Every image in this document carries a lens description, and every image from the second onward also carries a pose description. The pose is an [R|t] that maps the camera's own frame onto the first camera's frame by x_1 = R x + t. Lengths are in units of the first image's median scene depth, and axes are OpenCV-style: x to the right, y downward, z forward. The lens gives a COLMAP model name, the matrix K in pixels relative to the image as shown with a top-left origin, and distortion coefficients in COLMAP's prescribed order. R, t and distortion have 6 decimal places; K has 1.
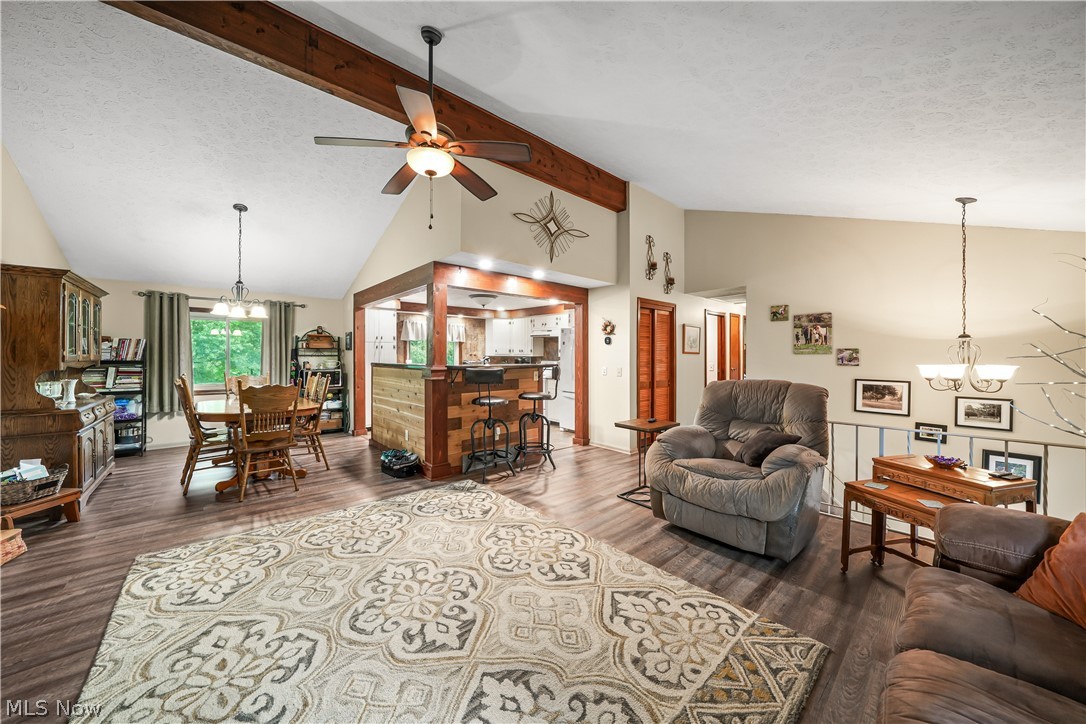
lens RADIAL K [[378.9, 0, 540.1], [0, 378.9, 357.3], [0, 0, 1]] dist [-0.023444, 0.001970]
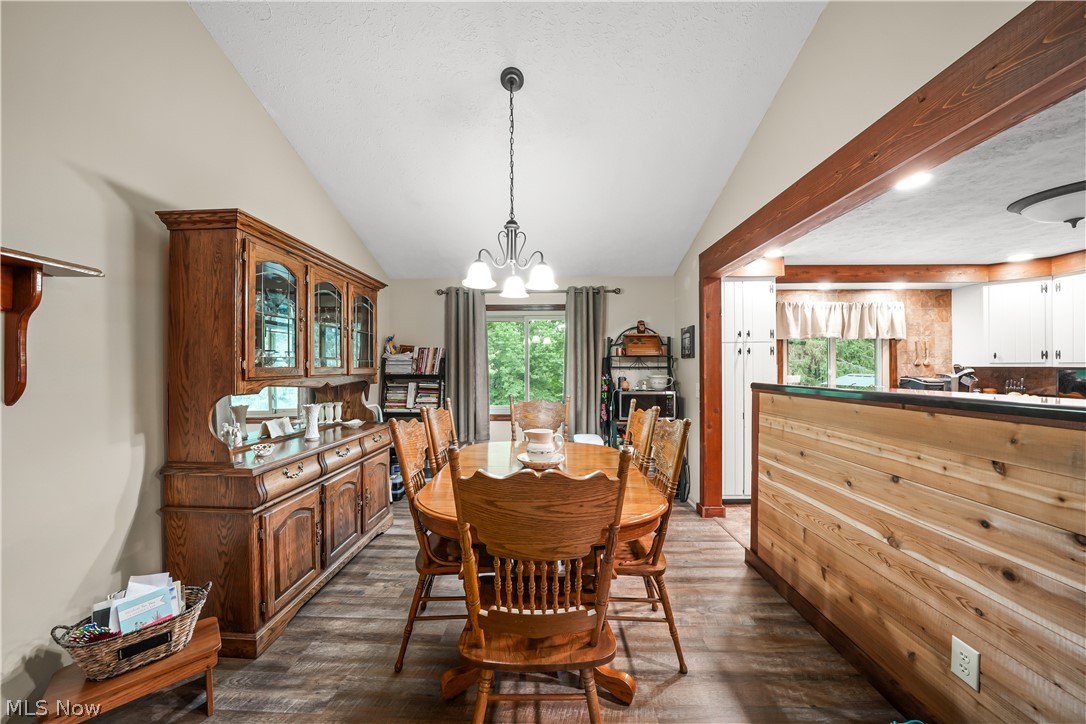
lens RADIAL K [[378.9, 0, 538.5], [0, 378.9, 368.6], [0, 0, 1]] dist [-0.023444, 0.001970]
pose [[0.728482, -0.002487, -0.685061, -0.530225], [0.000936, 0.999996, -0.002635, -0.002832], [0.685065, 0.001279, 0.728481, 0.805156]]
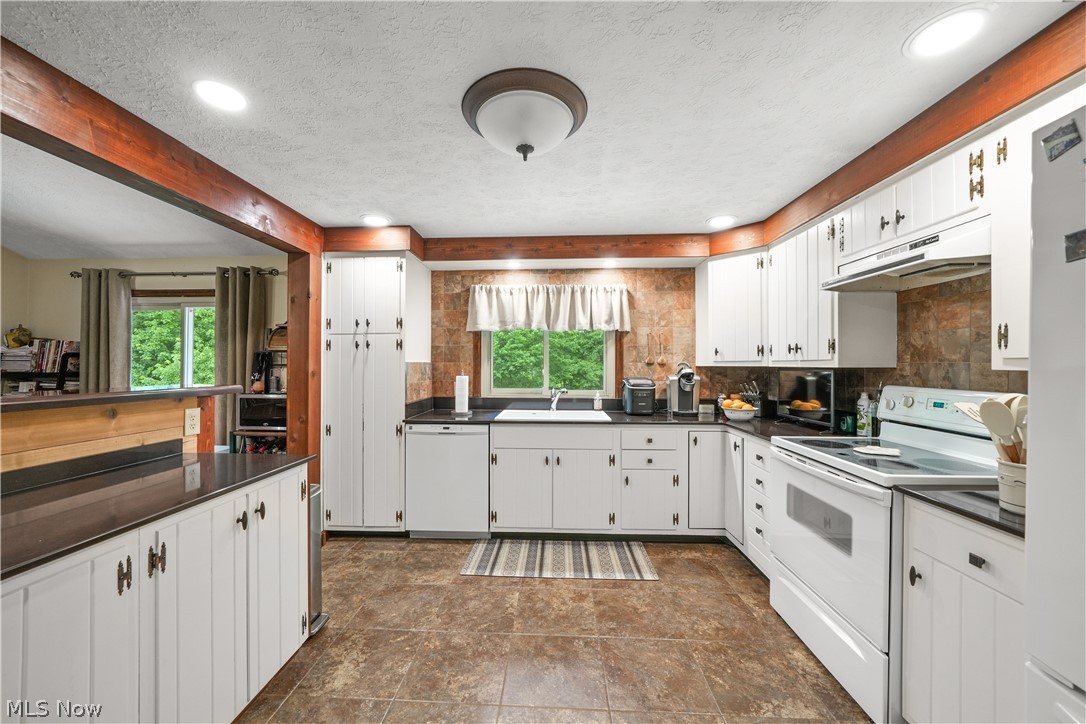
lens RADIAL K [[408.3, 0, 540.5], [0, 408.3, 363.4], [0, 0, 1]] dist [-0.014443, 0.001734]
pose [[0.715802, -0.006469, -0.698273, 0.063268], [-0.003719, 0.999908, -0.013076, -0.002827], [0.698293, 0.011957, 0.715712, 1.573374]]
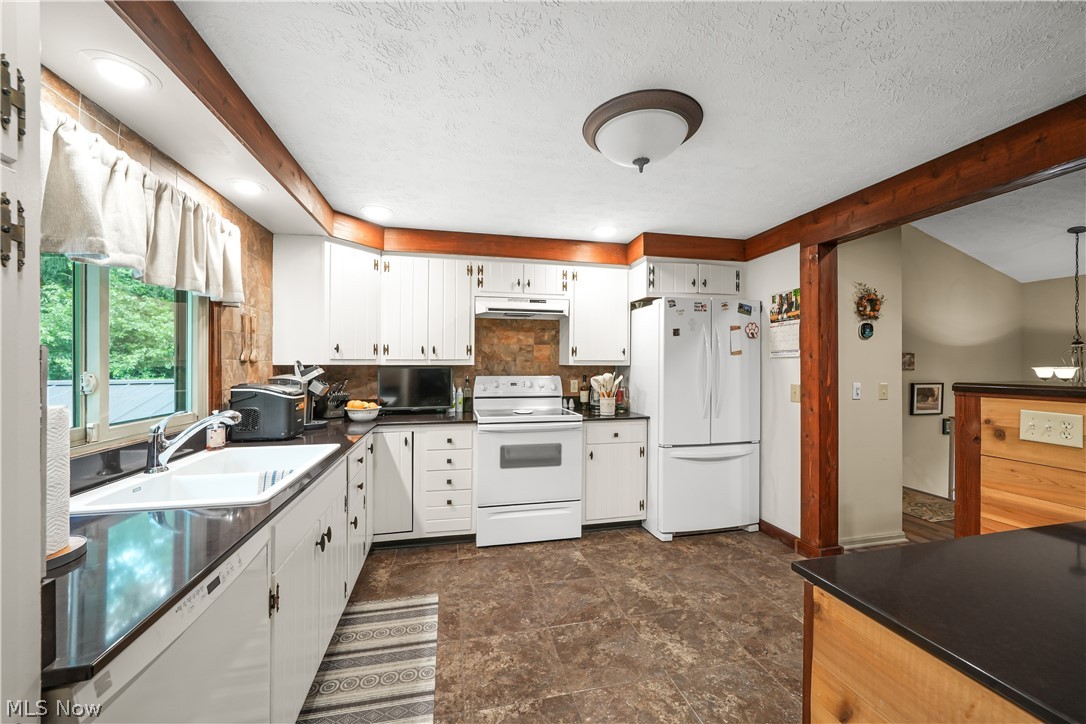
lens RADIAL K [[408.3, 0, 541.0], [0, 408.3, 364.9], [0, 0, 1]] dist [-0.014443, 0.001734]
pose [[0.490973, -0.007500, 0.871143, -0.794037], [0.011477, 0.999932, 0.002141, -0.007023], [-0.871099, 0.008947, 0.491026, 1.760555]]
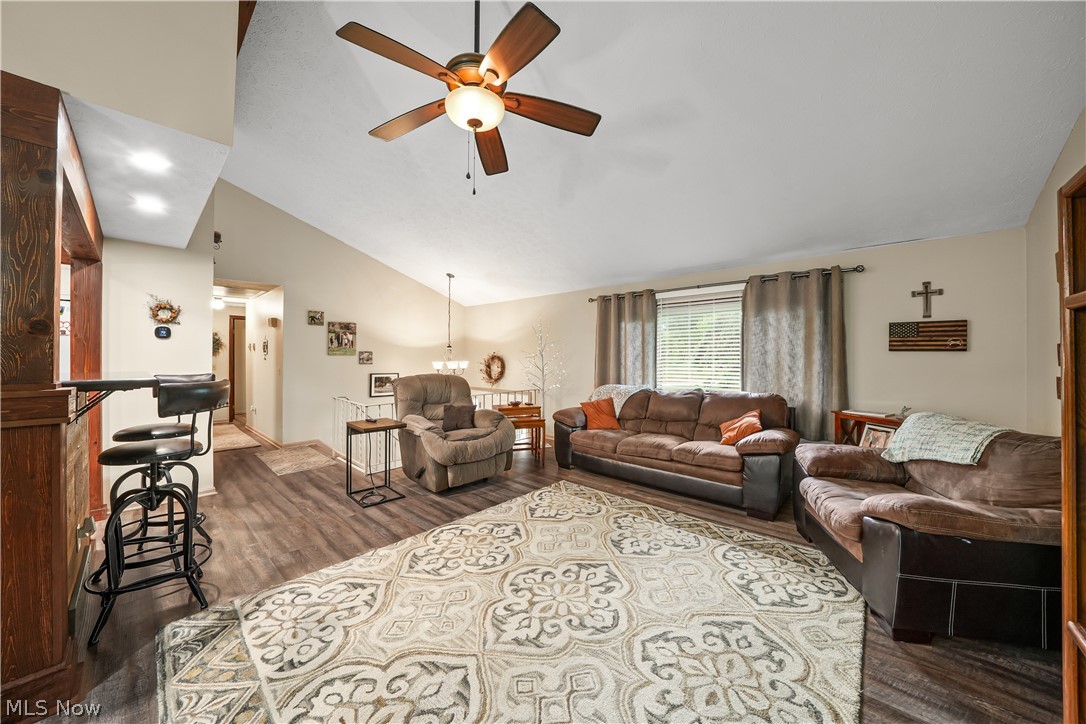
lens RADIAL K [[378.9, 0, 537.0], [0, 378.9, 355.7], [0, 0, 1]] dist [-0.023444, 0.001970]
pose [[-0.100116, 0.004003, 0.994968, -0.791550], [0.002284, 0.999990, -0.003793, -0.001821], [-0.994973, 0.001892, -0.100124, 0.693759]]
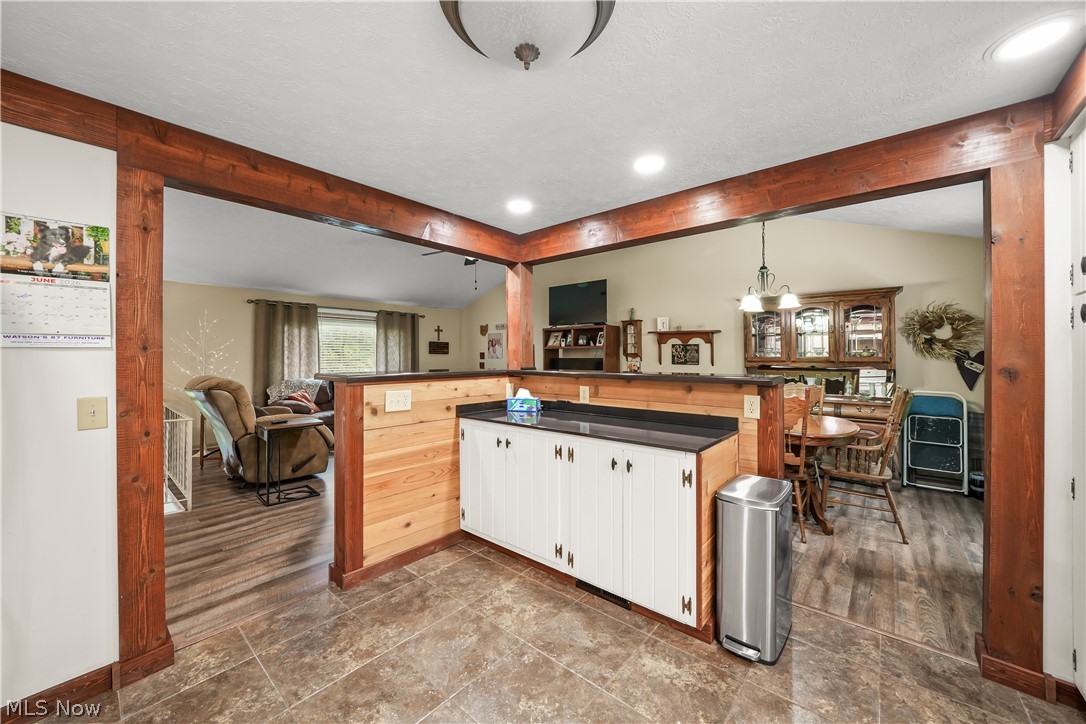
lens RADIAL K [[408.3, 0, 537.3], [0, 408.3, 359.6], [0, 0, 1]] dist [-0.014443, 0.001734]
pose [[-0.992223, -0.002552, -0.124445, -0.248261], [-0.003886, 0.999938, 0.010478, -0.008896], [0.124411, 0.010880, -0.992171, 2.238514]]
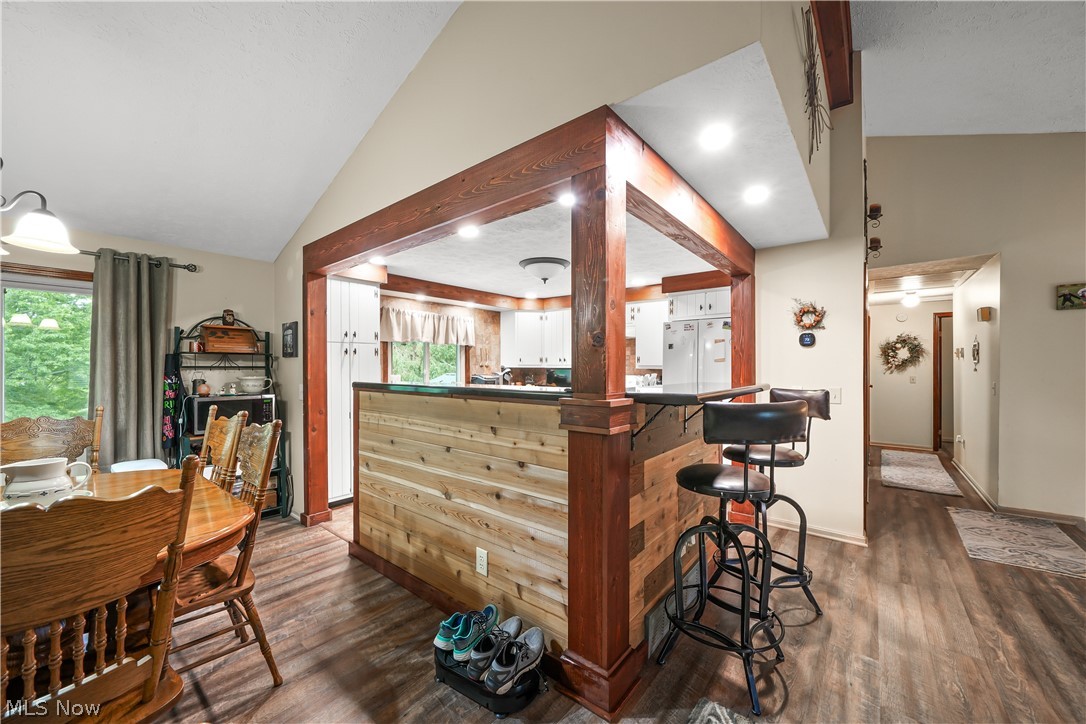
lens RADIAL K [[408.3, 0, 541.3], [0, 408.3, 369.0], [0, 0, 1]] dist [-0.014443, 0.001734]
pose [[0.987685, -0.002688, 0.156433, -0.479294], [0.002780, 0.999996, -0.000367, -0.002232], [-0.156431, 0.000797, 0.987689, 0.740515]]
